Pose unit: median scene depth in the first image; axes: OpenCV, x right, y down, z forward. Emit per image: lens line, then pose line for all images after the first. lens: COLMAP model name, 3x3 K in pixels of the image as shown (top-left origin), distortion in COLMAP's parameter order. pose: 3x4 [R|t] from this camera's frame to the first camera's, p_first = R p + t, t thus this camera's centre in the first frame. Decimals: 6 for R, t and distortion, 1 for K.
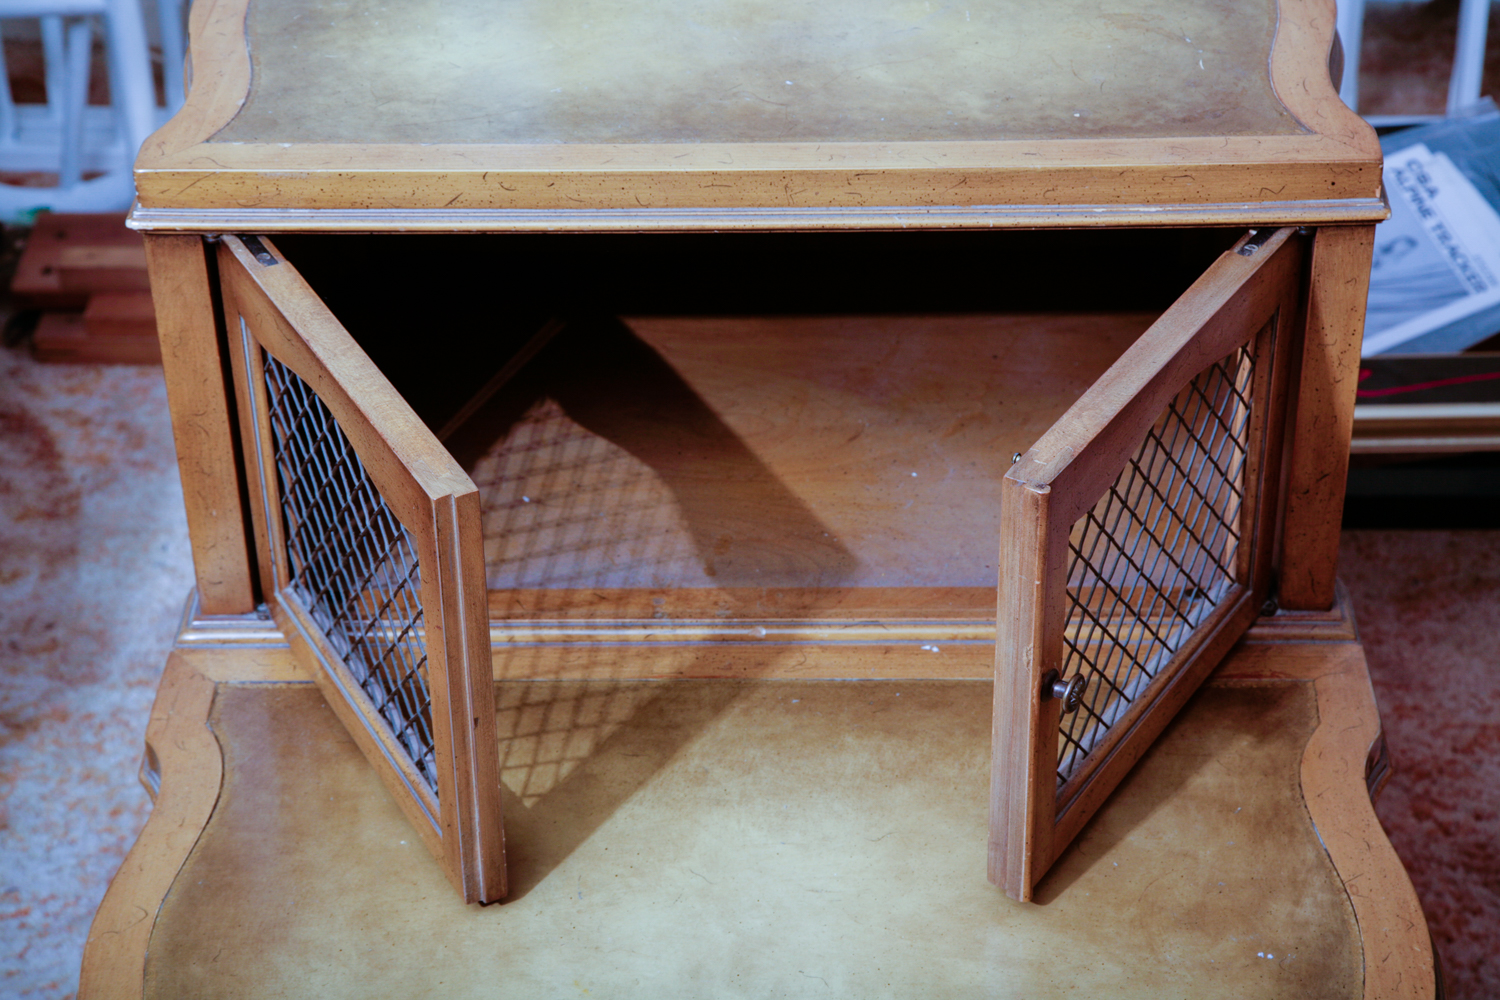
lens RADIAL K [[3181.8, 0, 745.4], [0, 3181.8, 544.0], [0, 0, 1]] dist [0.269642, 0.000000]
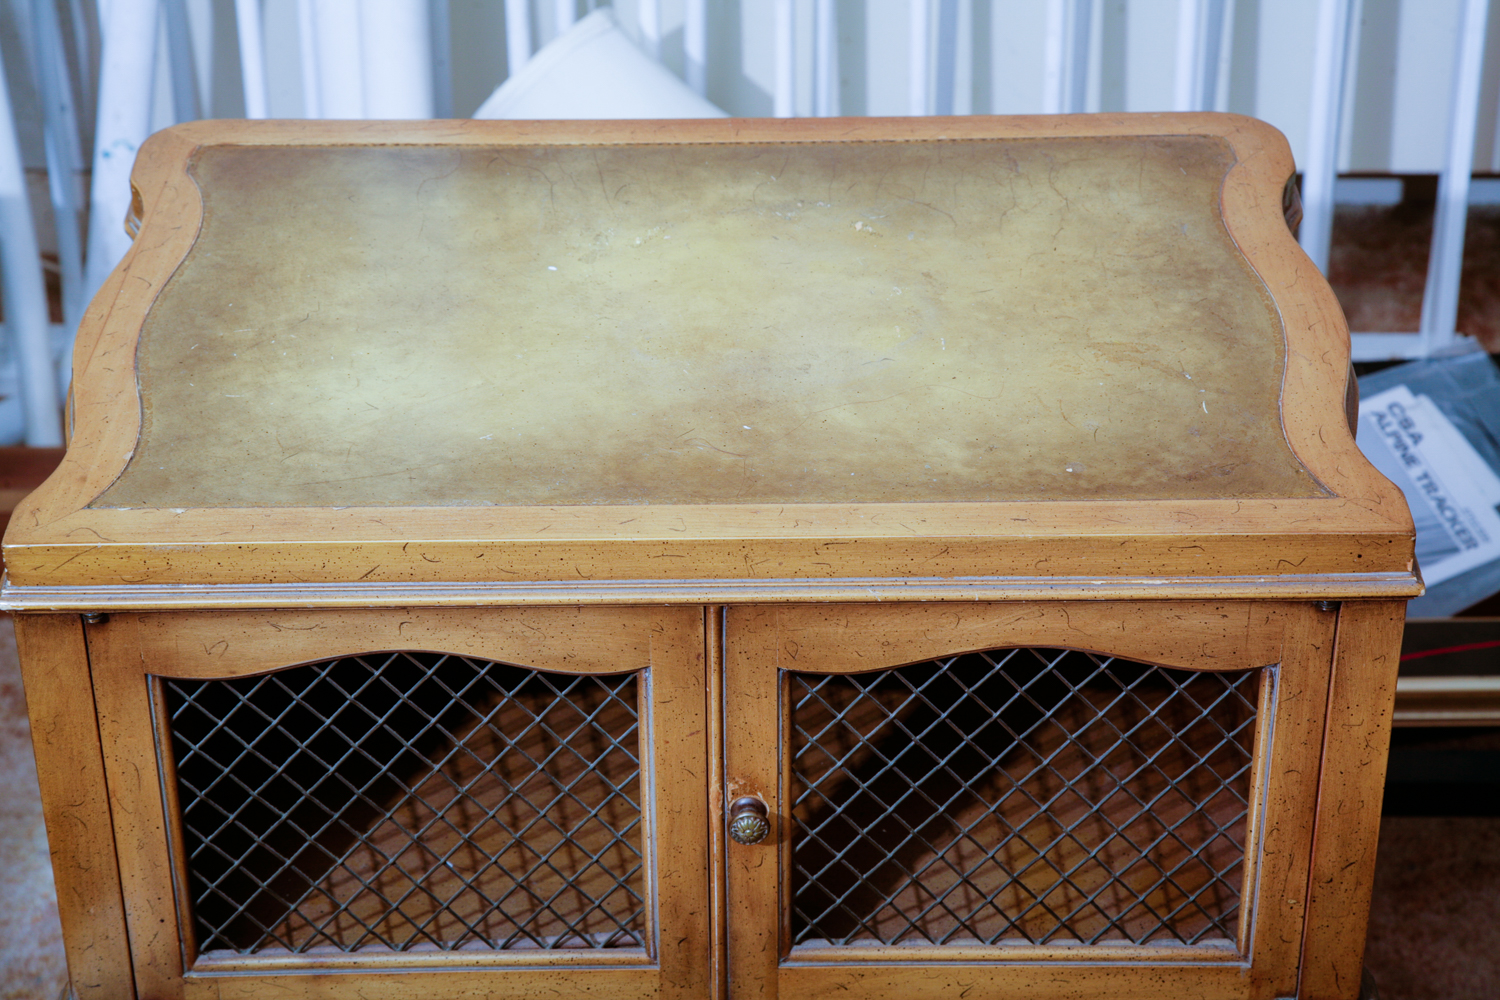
lens RADIAL K [[3180.1, 0, 750.1], [0, 3180.1, 493.0], [0, 0, 1]] dist [0.268506, 0.000000]
pose [[0.999625, -0.002482, 0.027263, -0.009974], [0.003350, 0.999488, -0.031825, -0.099382], [-0.027170, 0.031905, 0.999122, 0.113806]]
